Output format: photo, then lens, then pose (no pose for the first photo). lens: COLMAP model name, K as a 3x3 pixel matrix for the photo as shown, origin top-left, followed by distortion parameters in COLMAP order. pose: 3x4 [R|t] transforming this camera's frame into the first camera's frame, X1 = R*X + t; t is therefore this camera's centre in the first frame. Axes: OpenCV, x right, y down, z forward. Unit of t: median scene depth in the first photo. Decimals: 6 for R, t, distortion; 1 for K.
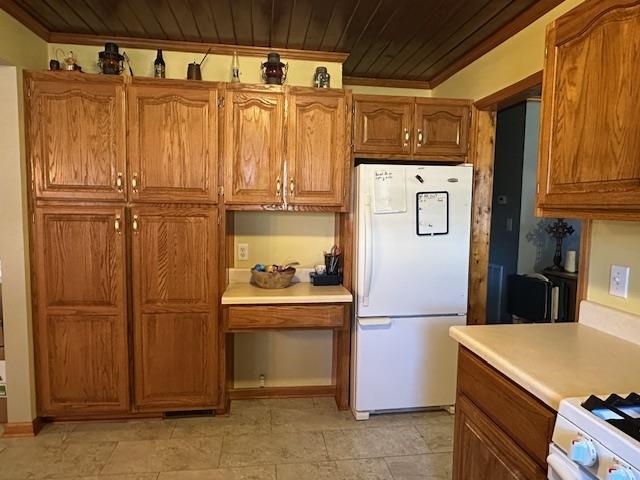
lens RADIAL K [[408.2, 0, 319.5], [0, 408.2, 238.9], [0, 0, 1]] dist [0.004283, 0.000656]
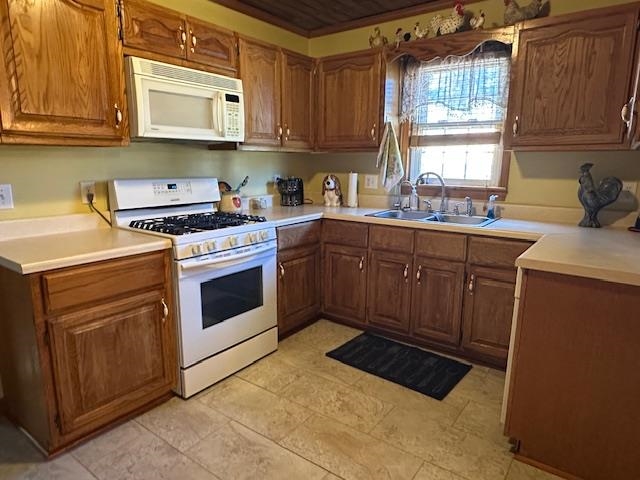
lens RADIAL K [[408.2, 0, 319.7], [0, 408.2, 240.0], [0, 0, 1]] dist [0.004283, 0.000656]
pose [[-0.716599, -0.140344, 0.683219, -0.949214], [0.046684, 0.967700, 0.247745, -0.036777], [-0.695921, 0.209430, -0.686901, 1.404354]]
